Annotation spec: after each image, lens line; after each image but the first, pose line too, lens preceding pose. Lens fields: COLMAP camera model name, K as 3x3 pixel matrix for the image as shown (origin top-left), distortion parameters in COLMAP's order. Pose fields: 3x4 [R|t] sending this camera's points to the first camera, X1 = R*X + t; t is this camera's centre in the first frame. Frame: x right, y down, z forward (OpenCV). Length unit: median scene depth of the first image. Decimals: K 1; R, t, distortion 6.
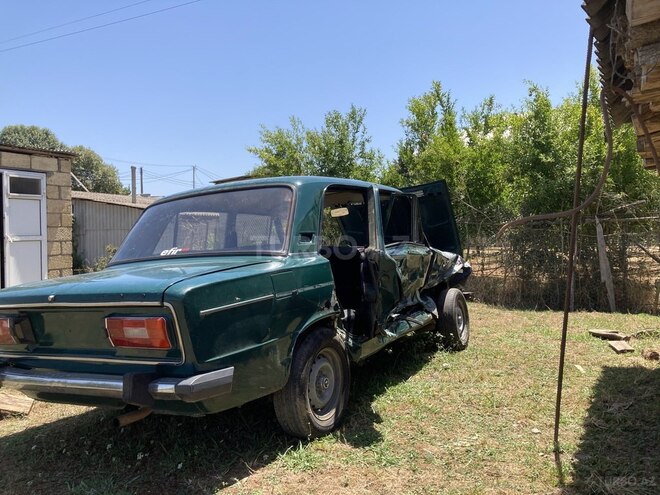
lens RADIAL K [[524.6, 0, 331.2], [0, 524.6, 250.8], [0, 0, 1]] dist [0.025112, -0.017117]
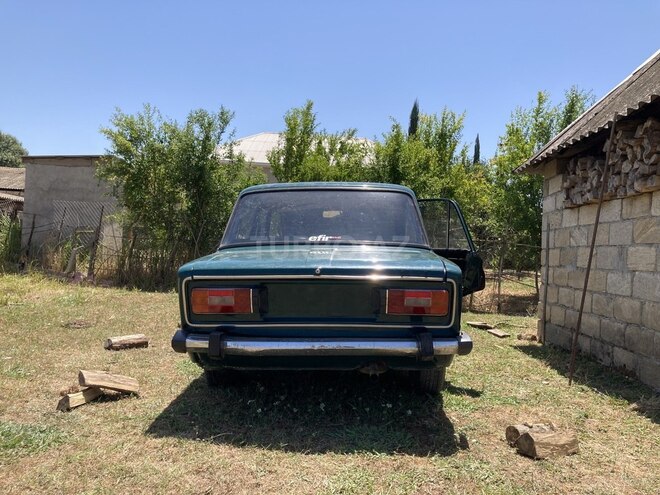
lens RADIAL K [[524.6, 0, 330.1], [0, 524.6, 252.1], [0, 0, 1]] dist [0.025112, -0.017117]
pose [[0.882787, 0.071611, 0.464284, -0.944201], [-0.067531, 0.997393, -0.025433, 0.069067], [-0.464895, -0.008902, 0.885321, -0.004761]]
